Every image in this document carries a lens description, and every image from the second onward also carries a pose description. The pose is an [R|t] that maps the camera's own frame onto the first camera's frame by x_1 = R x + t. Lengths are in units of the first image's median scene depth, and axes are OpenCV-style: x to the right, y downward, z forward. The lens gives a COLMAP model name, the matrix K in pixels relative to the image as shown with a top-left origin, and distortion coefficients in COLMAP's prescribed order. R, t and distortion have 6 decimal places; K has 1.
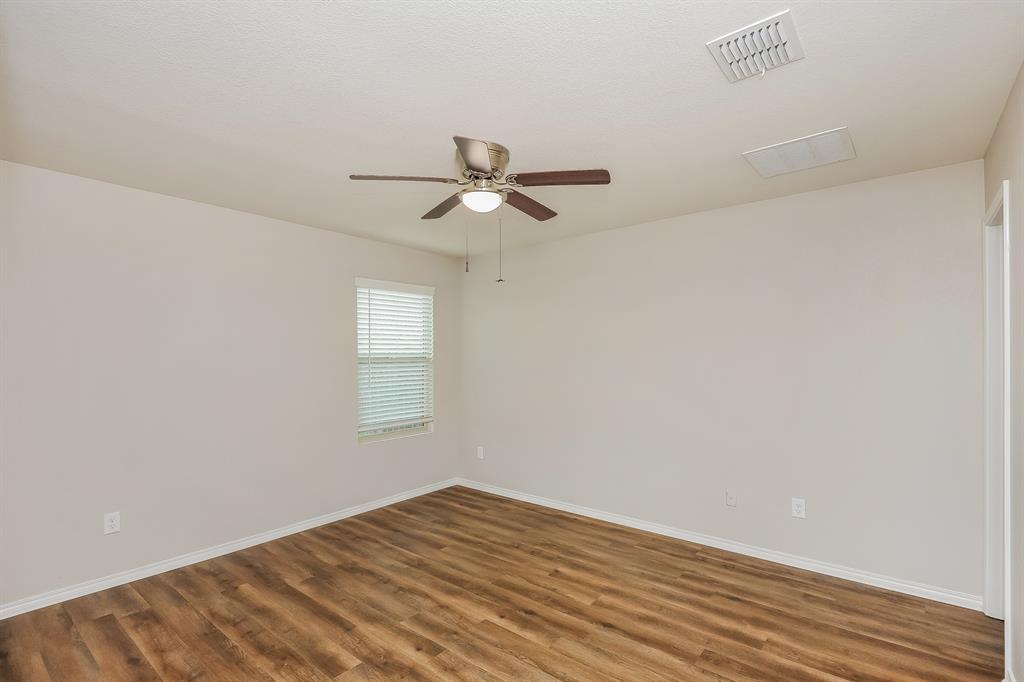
lens RADIAL K [[478.9, 0, 513.4], [0, 478.9, 348.3], [0, 0, 1]] dist [-0.029543, -0.000217]
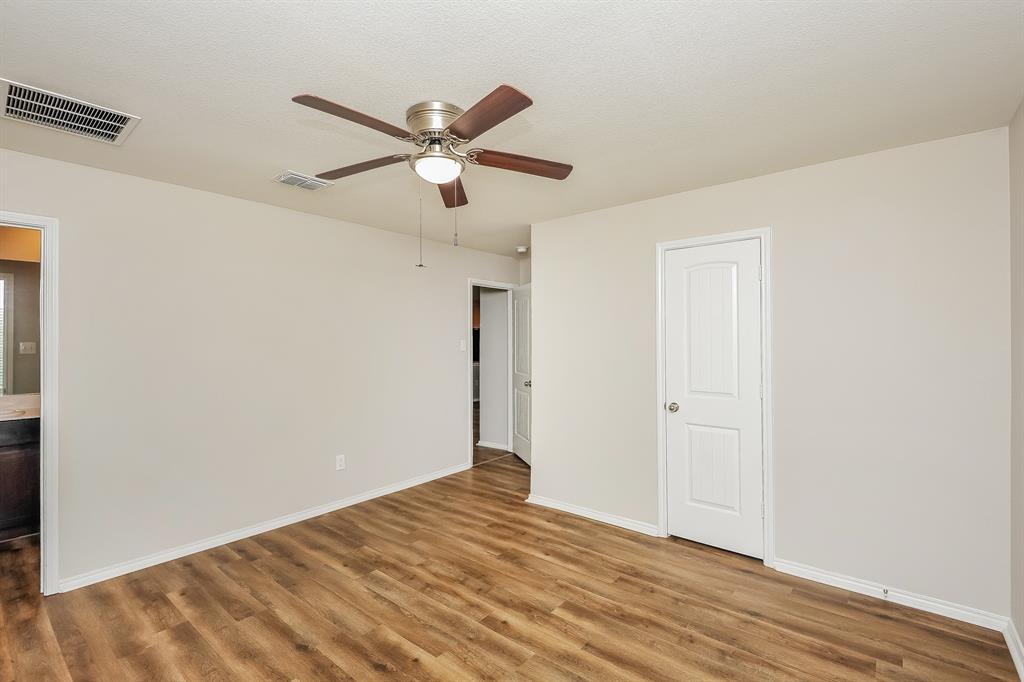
lens RADIAL K [[478.9, 0, 510.6], [0, 478.9, 339.5], [0, 0, 1]] dist [-0.029543, -0.000217]
pose [[-0.999945, 0.003882, 0.009695, -0.216128], [0.003703, 0.999824, -0.018371, 0.019374], [-0.009765, -0.018334, -0.999784, 1.980998]]
